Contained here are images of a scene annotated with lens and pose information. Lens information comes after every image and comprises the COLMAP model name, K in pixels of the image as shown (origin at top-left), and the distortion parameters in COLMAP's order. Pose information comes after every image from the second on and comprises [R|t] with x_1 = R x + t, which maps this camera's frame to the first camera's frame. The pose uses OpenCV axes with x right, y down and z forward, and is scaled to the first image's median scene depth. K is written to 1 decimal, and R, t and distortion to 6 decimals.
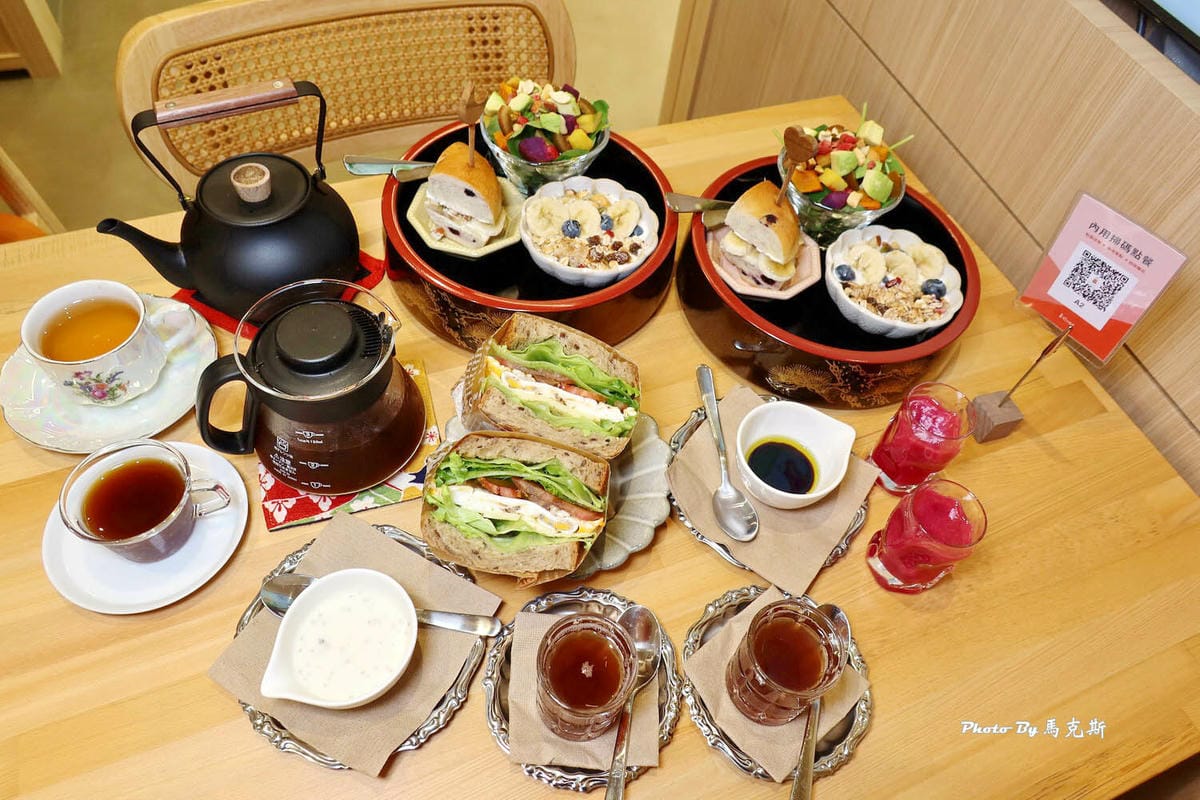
lens RADIAL K [[874.4, 0, 606.5], [0, 874.4, 404.1], [0, 0, 1]] dist [-0.020161, 0.012167]
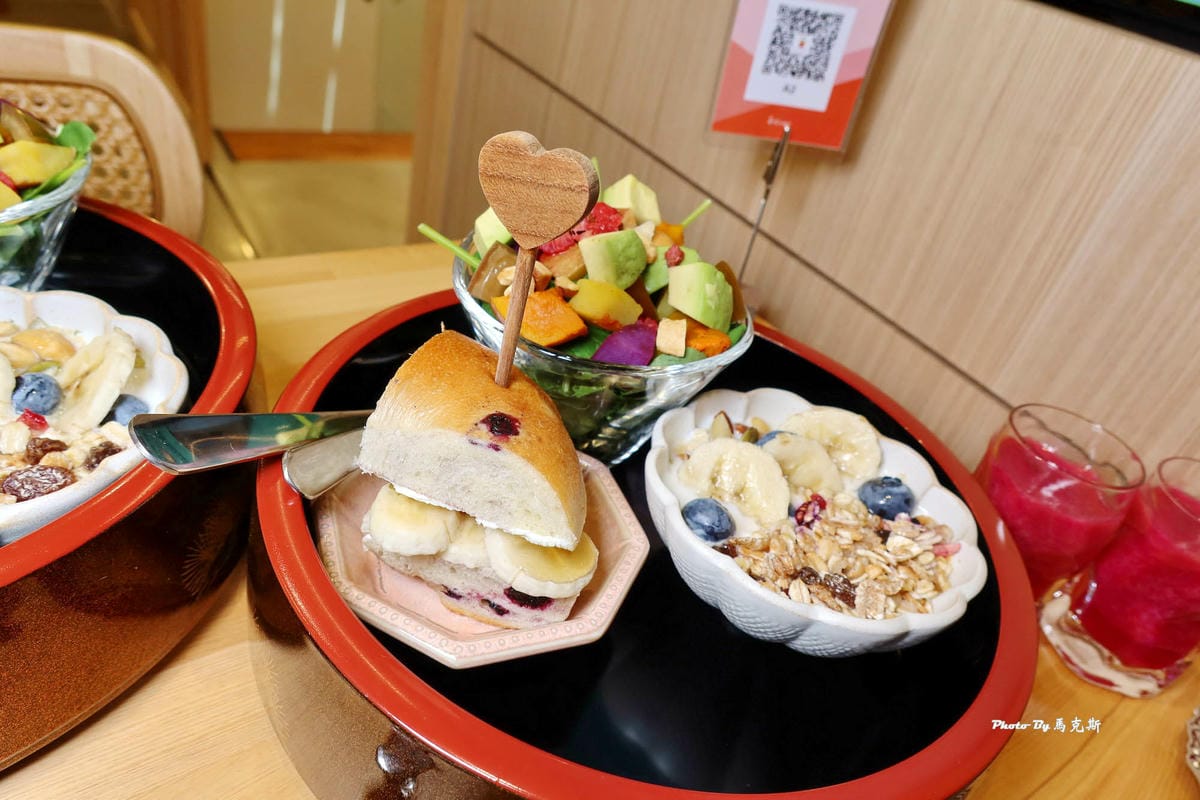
lens RADIAL K [[874.4, 0, 596.7], [0, 874.4, 395.5], [0, 0, 1]] dist [-0.020161, 0.012167]
pose [[0.889929, -0.198402, 0.410686, 0.101989], [0.296979, 0.935461, -0.191613, -0.173775], [-0.346164, 0.292487, 0.891415, 0.806529]]
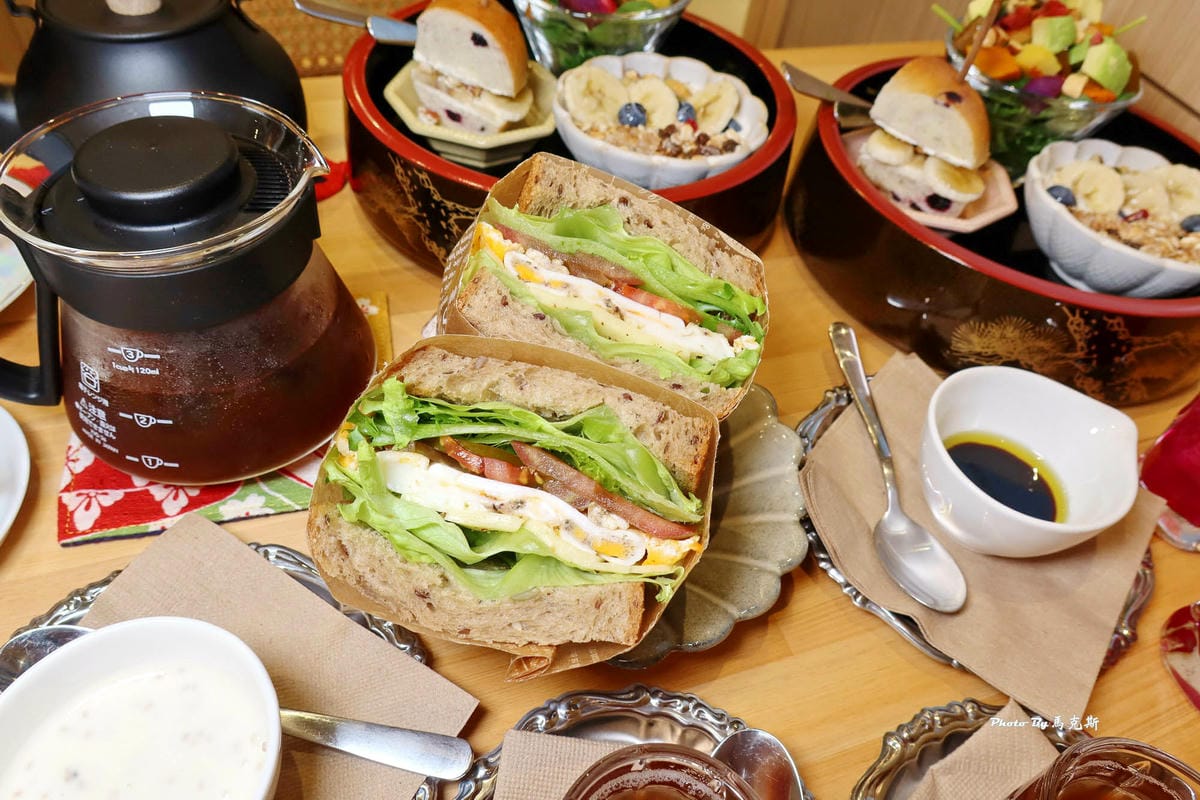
lens RADIAL K [[874.4, 0, 600.3], [0, 874.4, 392.9], [0, 0, 1]] dist [-0.020161, 0.012167]
pose [[0.998371, 0.042067, -0.038533, -0.037260], [-0.046380, 0.991822, -0.118902, 0.099782], [0.033216, 0.120496, 0.992158, 0.463269]]
